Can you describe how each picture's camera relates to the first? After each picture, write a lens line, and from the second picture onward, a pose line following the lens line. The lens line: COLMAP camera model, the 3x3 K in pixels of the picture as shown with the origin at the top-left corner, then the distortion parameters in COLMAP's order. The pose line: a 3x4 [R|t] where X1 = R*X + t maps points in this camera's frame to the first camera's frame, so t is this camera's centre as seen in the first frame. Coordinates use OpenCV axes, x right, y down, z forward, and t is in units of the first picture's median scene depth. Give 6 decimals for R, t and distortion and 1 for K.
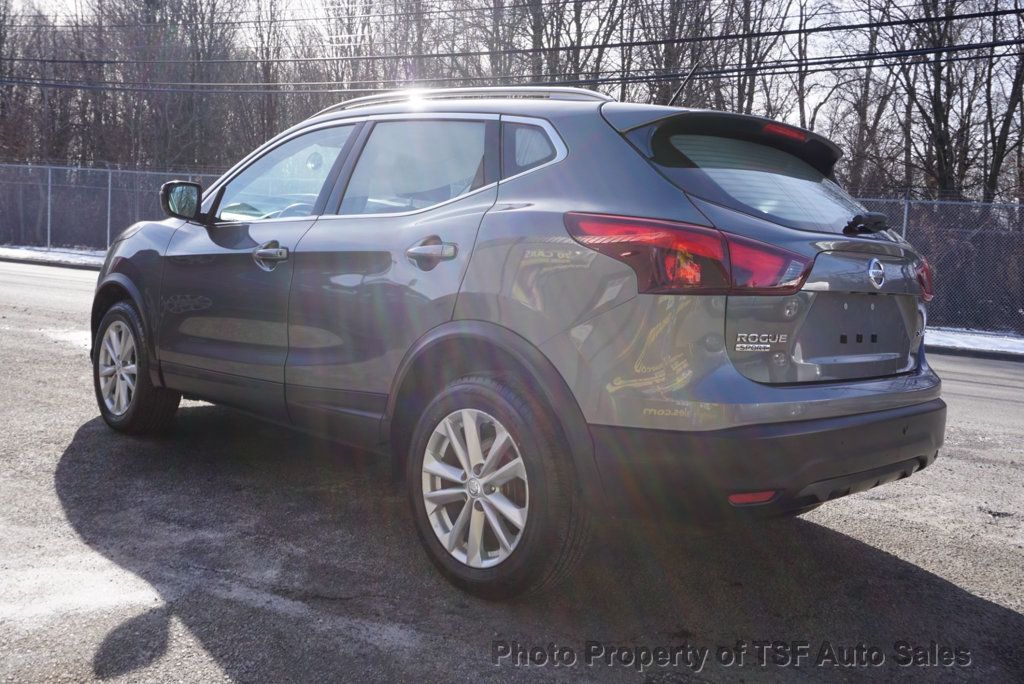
lens RADIAL K [[970.5, 0, 512.0], [0, 970.5, 342.0], [0, 0, 1]] dist [0.002587, -0.000817]
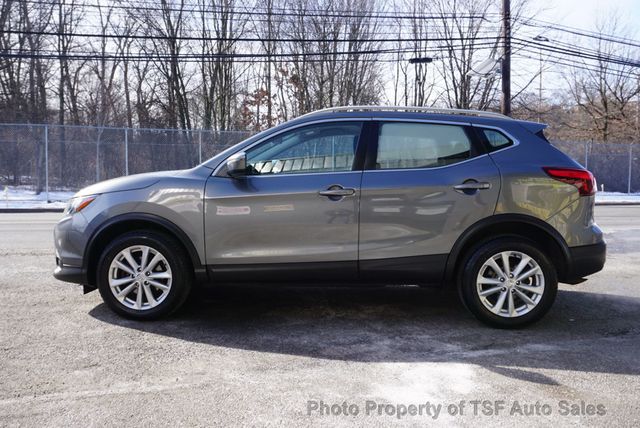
lens RADIAL K [[572.5, 0, 336.0], [0, 572.5, 212.9], [0, 0, 1]] dist [-0.008217, -0.003358]
pose [[0.713125, -0.115689, 0.691425, -1.280395], [0.104165, 0.992827, 0.058685, -0.148631], [-0.693255, 0.030173, 0.720061, 0.282491]]
